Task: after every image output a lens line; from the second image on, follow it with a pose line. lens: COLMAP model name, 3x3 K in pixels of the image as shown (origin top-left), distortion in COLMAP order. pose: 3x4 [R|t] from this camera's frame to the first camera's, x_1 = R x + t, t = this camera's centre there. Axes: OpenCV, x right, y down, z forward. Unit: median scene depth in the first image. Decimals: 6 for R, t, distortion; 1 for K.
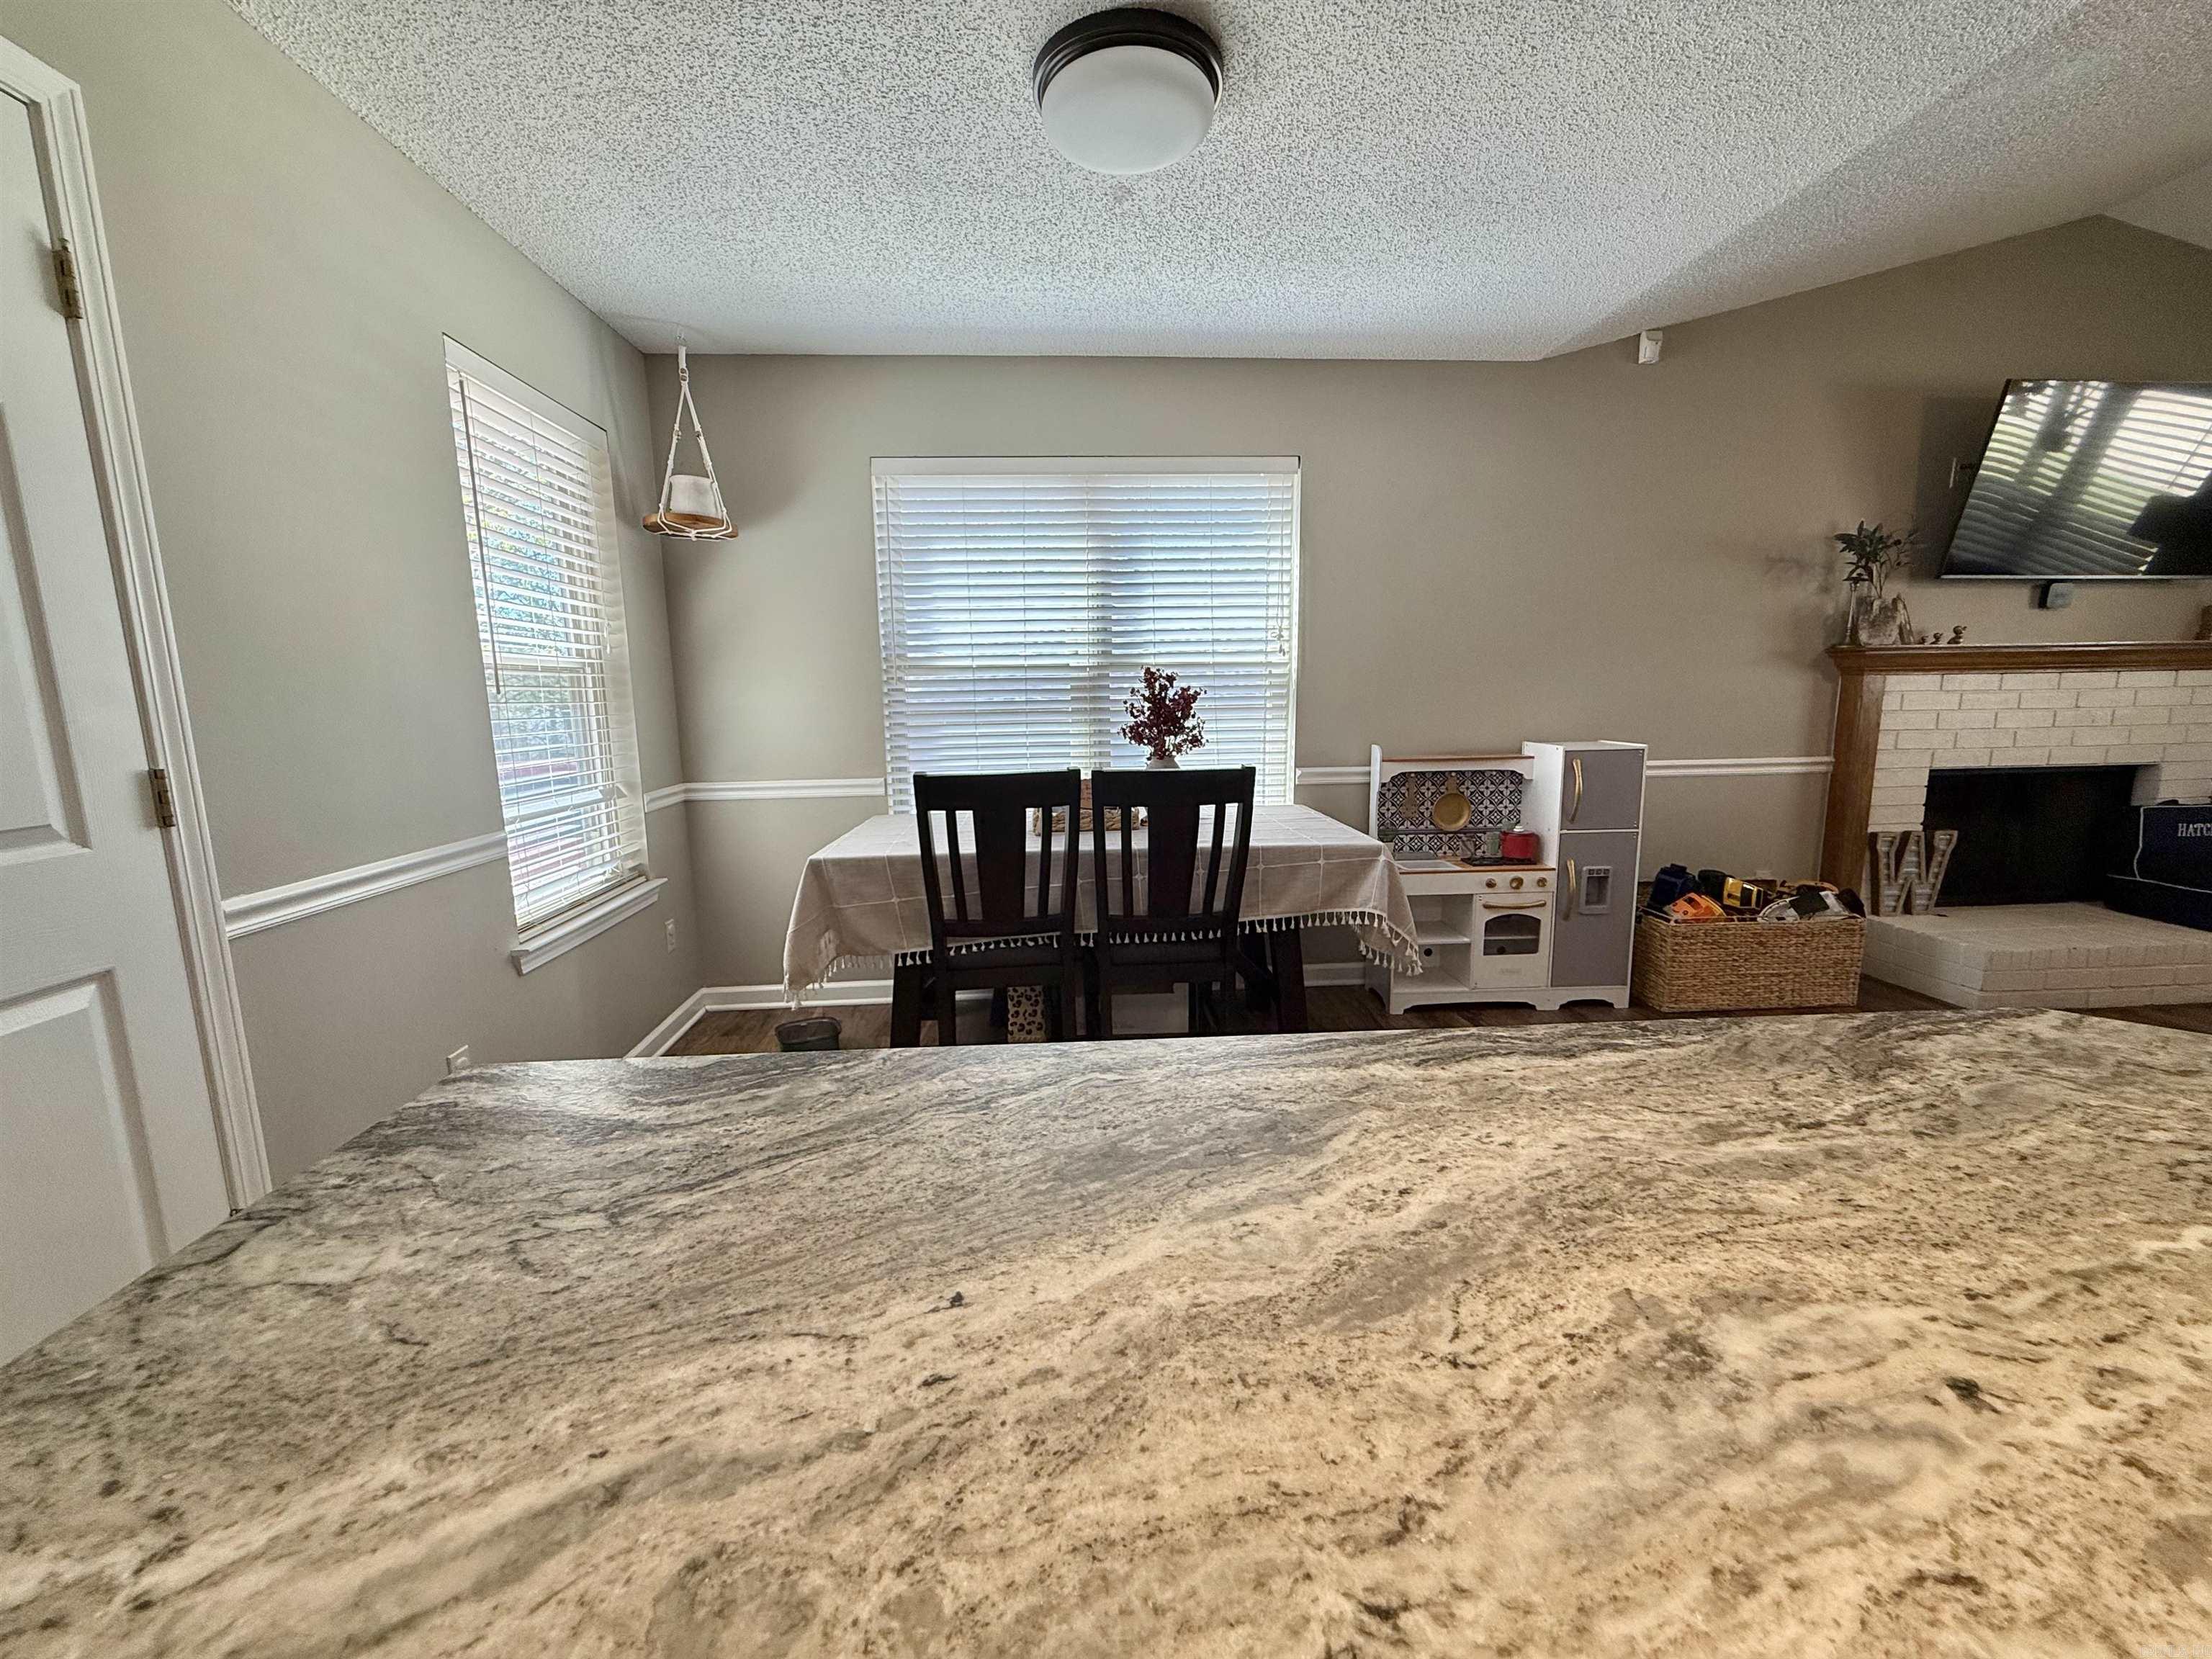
lens RADIAL K [[884.6, 0, 1100.8], [0, 884.6, 824.6], [0, 0, 1]] dist [-0.001627, 0.000745]
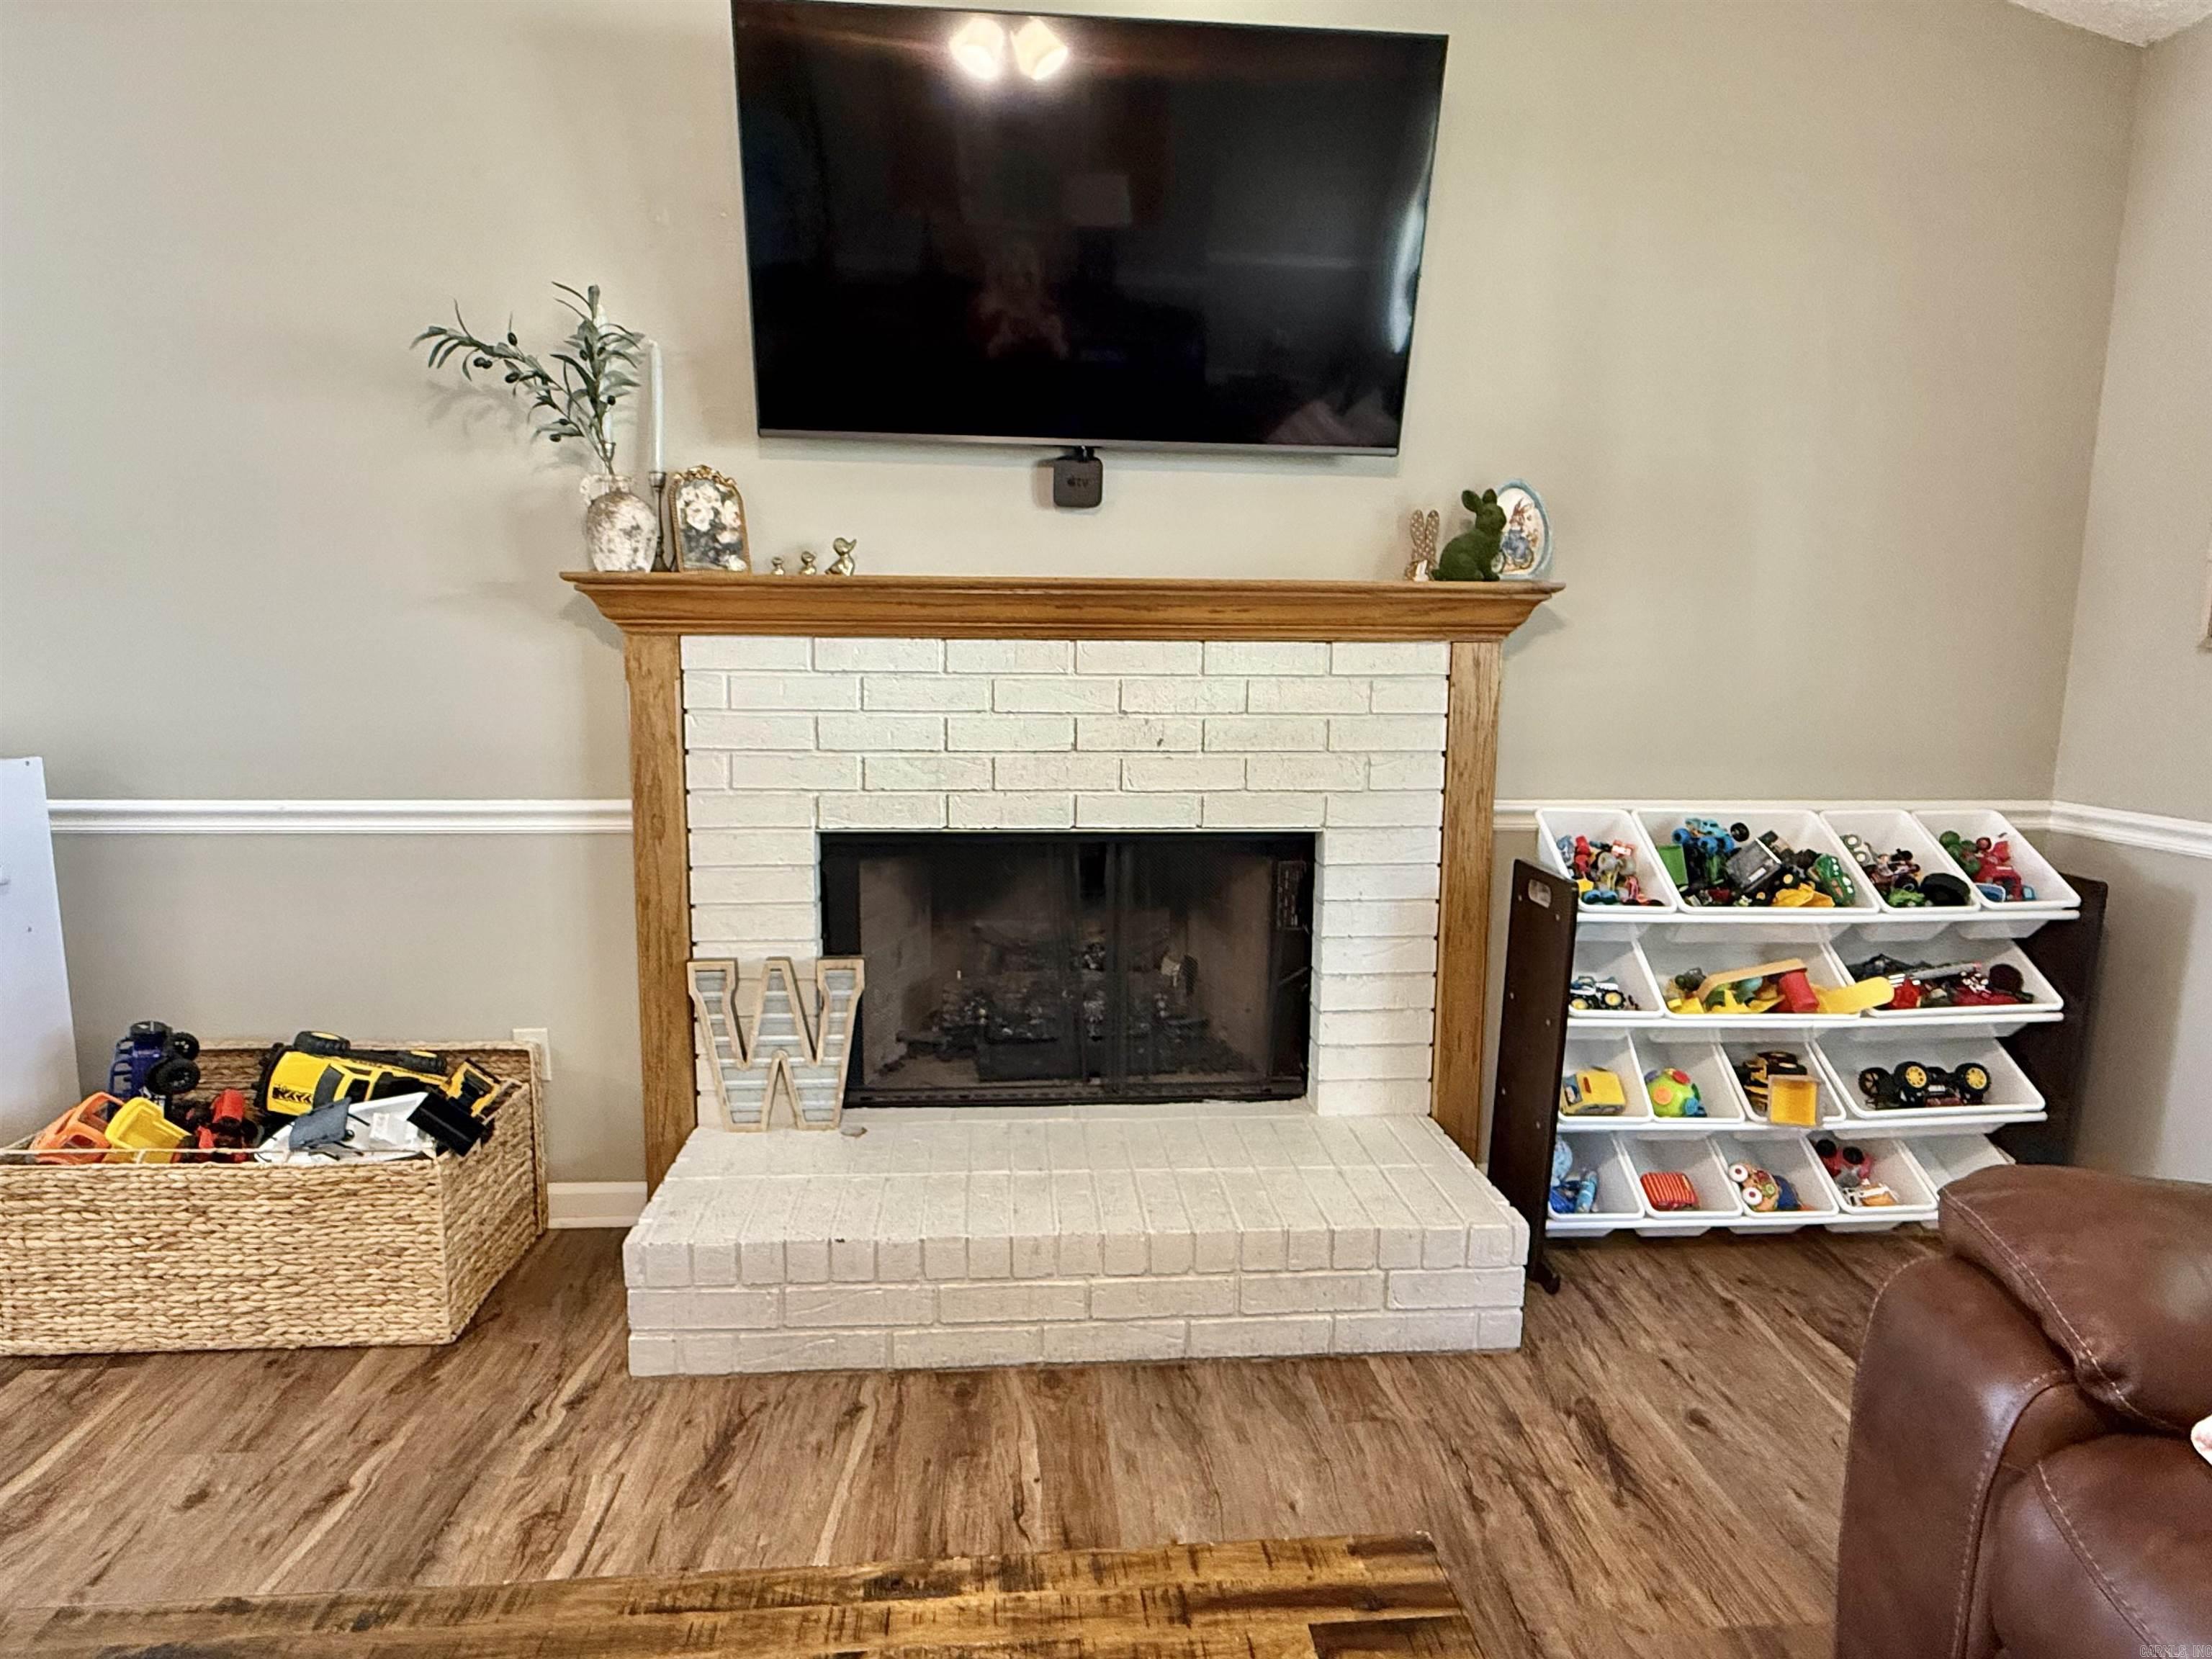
lens RADIAL K [[1256.4, 0, 1096.4], [0, 1256.4, 821.6], [0, 0, 1]] dist [0.002864, 0.000382]
pose [[0.999680, 0.024750, 0.005313, 3.202842], [-0.024687, 0.999627, -0.011638, -0.187242], [-0.005599, 0.011503, 0.999918, 0.911694]]
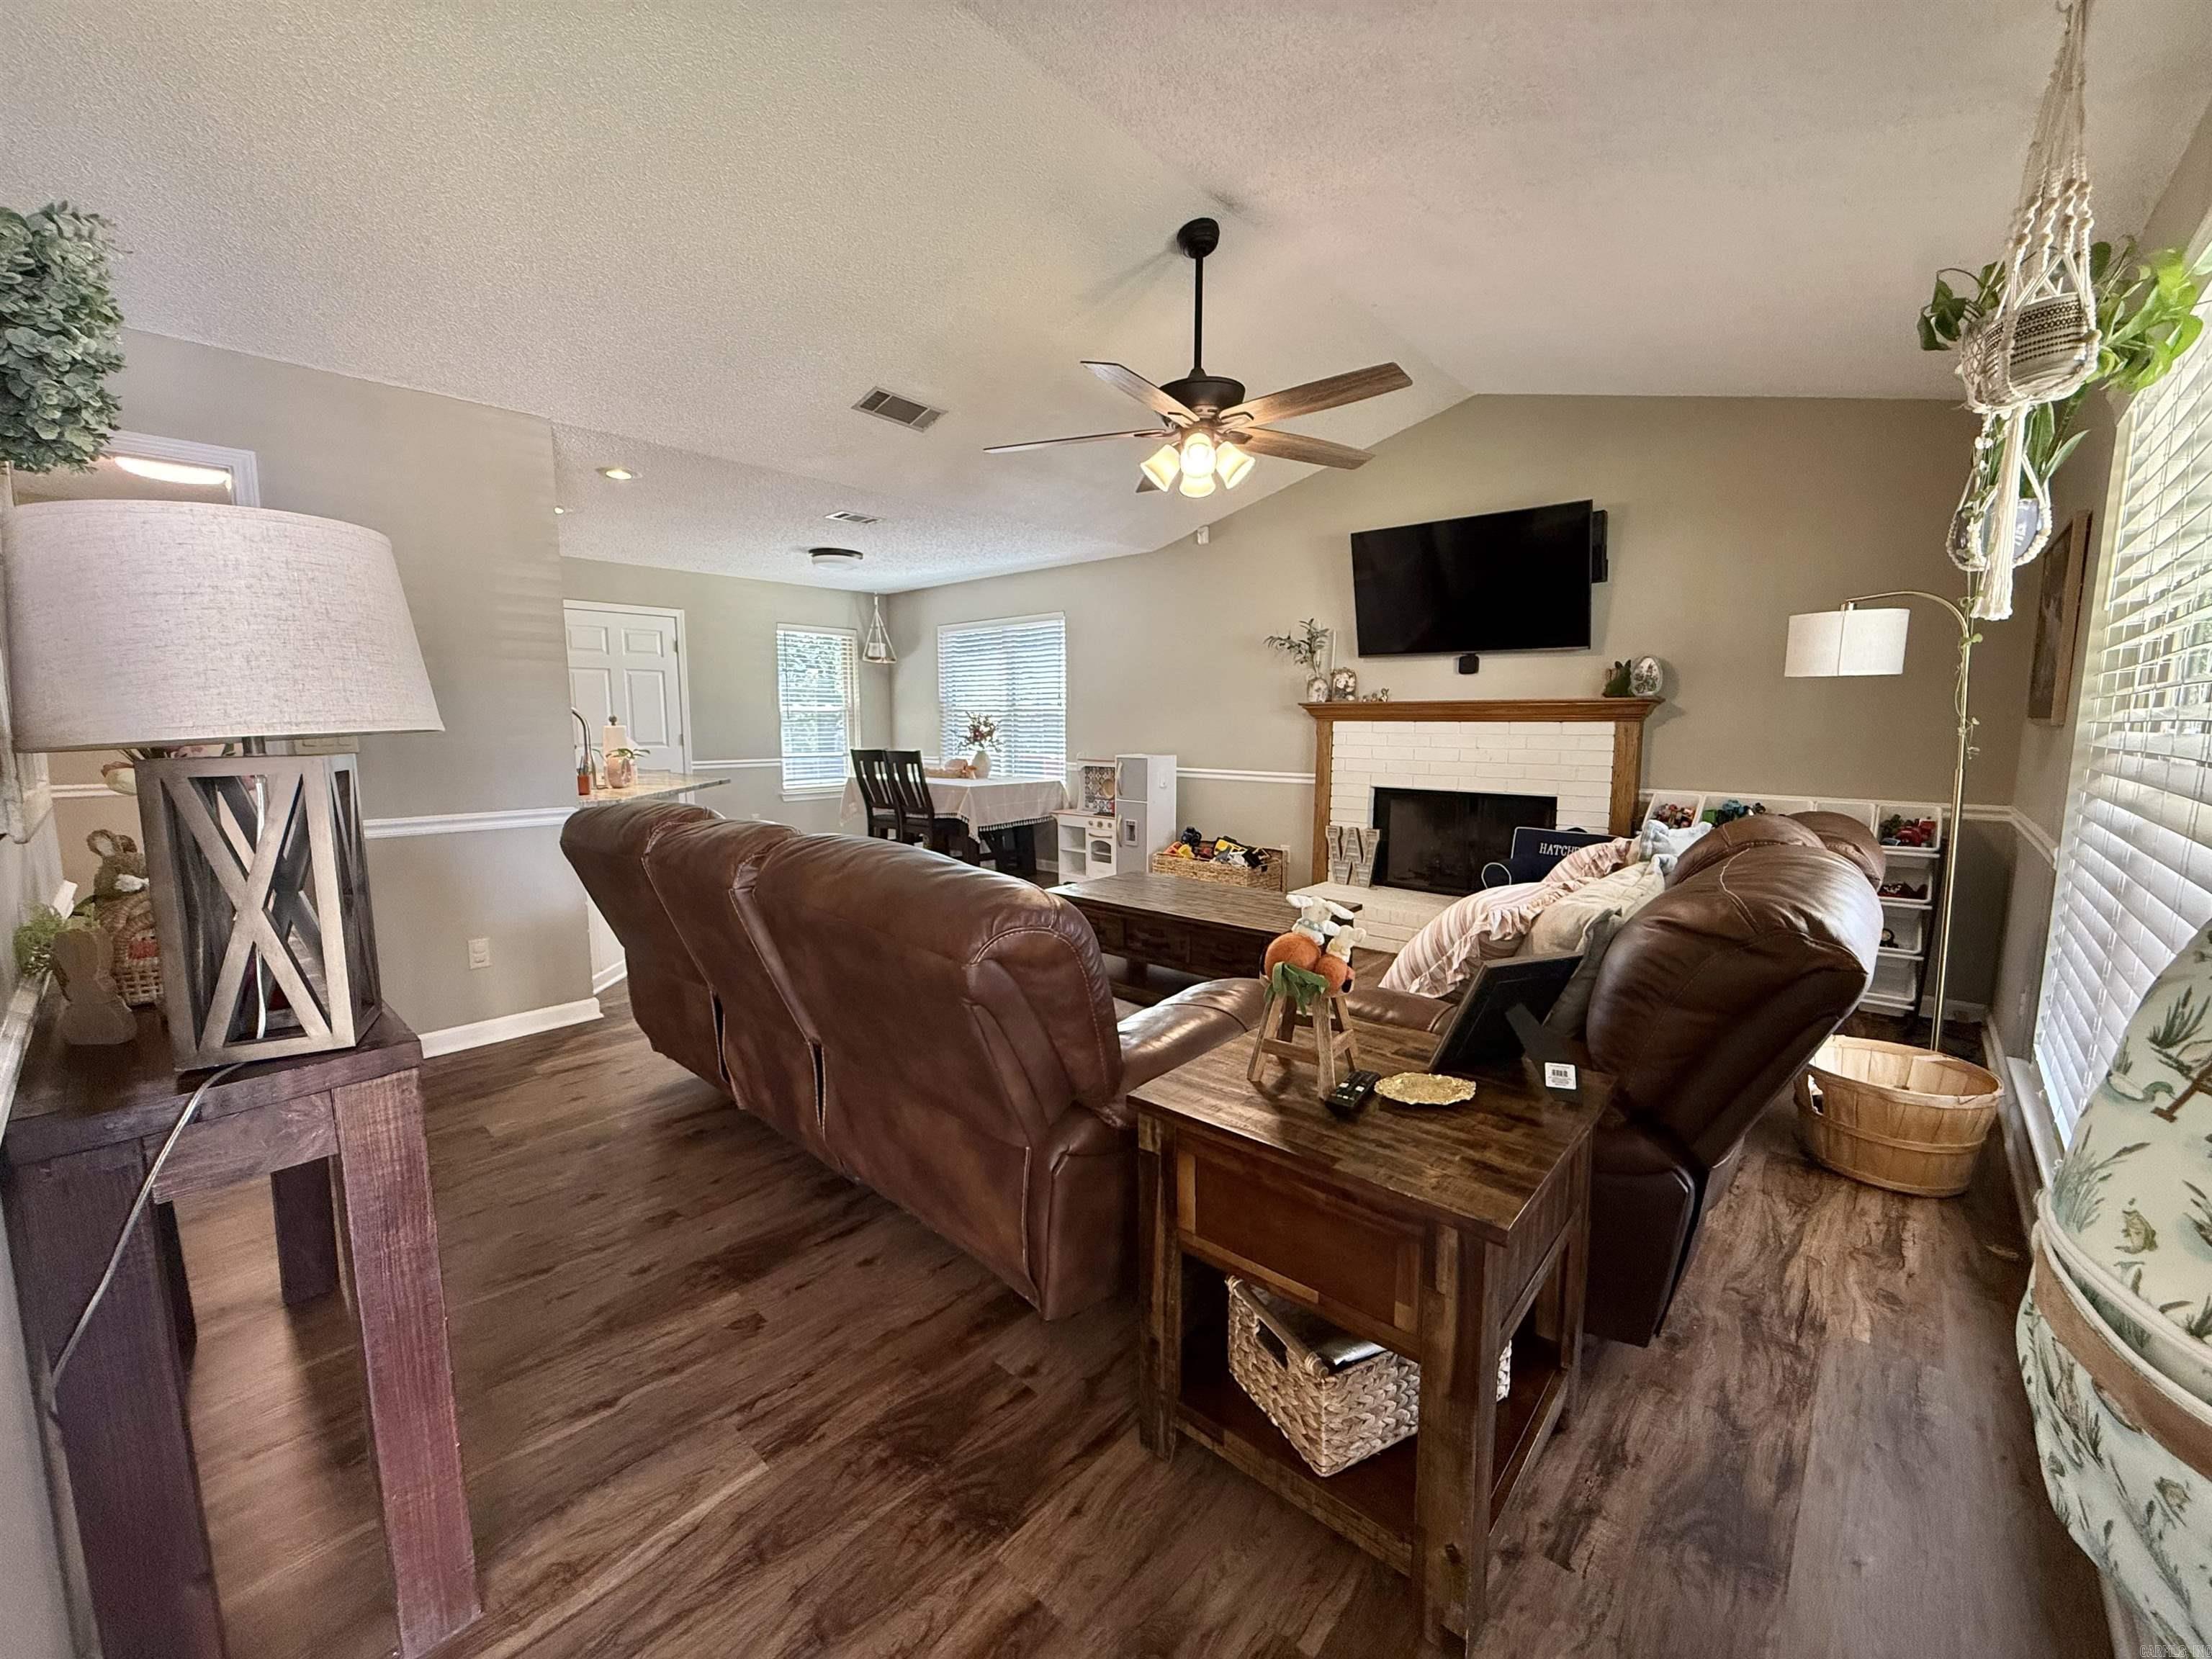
lens RADIAL K [[884.6, 0, 1095.4], [0, 884.6, 828.9], [0, 0, 1]] dist [-0.001627, 0.000745]
pose [[0.689189, 0.104674, -0.716981, 4.931467], [-0.120723, 0.992268, 0.028821, 0.056184], [0.714454, 0.066693, 0.696497, -0.963498]]
